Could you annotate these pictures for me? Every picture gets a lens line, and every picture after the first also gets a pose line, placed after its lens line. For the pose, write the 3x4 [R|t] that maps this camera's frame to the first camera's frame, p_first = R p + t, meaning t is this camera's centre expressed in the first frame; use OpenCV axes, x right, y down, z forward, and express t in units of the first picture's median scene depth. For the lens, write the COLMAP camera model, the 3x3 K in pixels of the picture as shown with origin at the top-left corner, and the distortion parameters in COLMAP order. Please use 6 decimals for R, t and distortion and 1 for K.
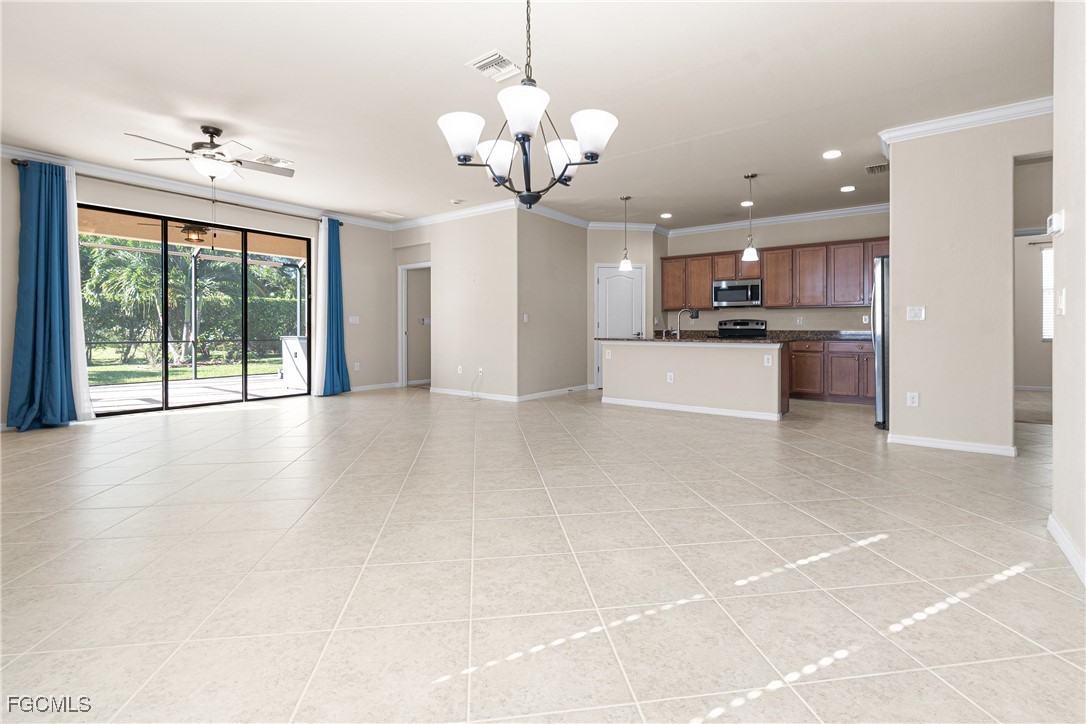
lens RADIAL K [[490.0, 0, 555.3], [0, 490.0, 325.2], [0, 0, 1]] dist [0.001678, -0.000215]
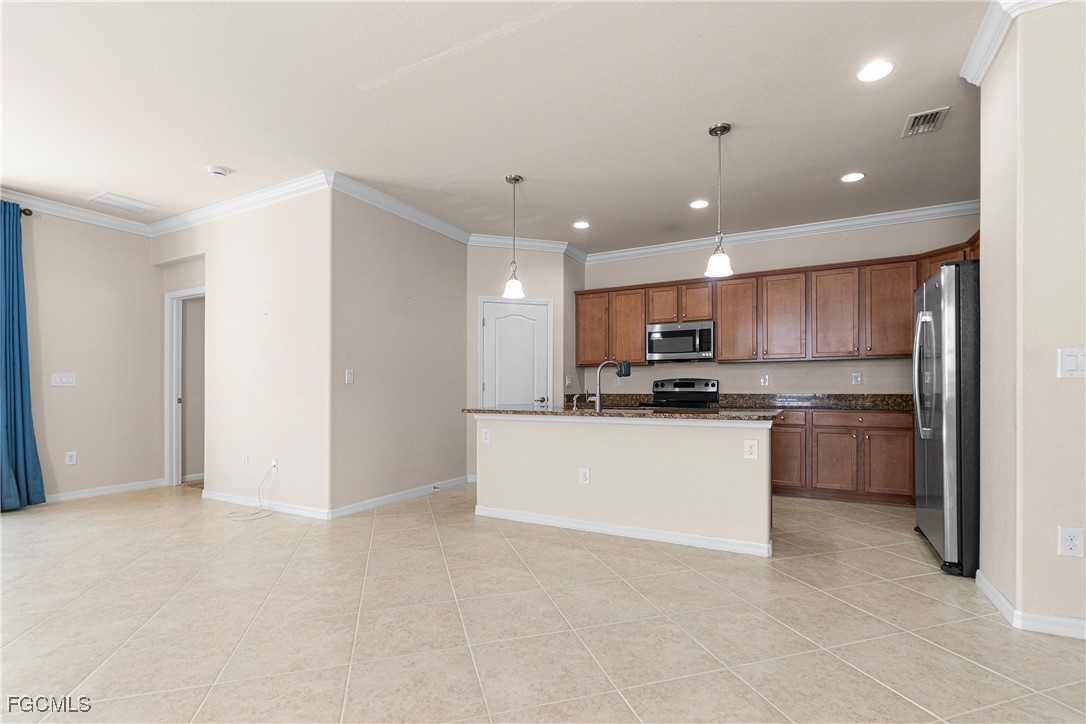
lens RADIAL K [[490.0, 0, 548.9], [0, 490.0, 389.8], [0, 0, 1]] dist [0.001678, -0.000215]
pose [[0.989966, -0.002846, 0.141279, 0.089414], [0.001699, 0.999965, 0.008237, -0.001890], [-0.141298, -0.007915, 0.989936, 0.346295]]
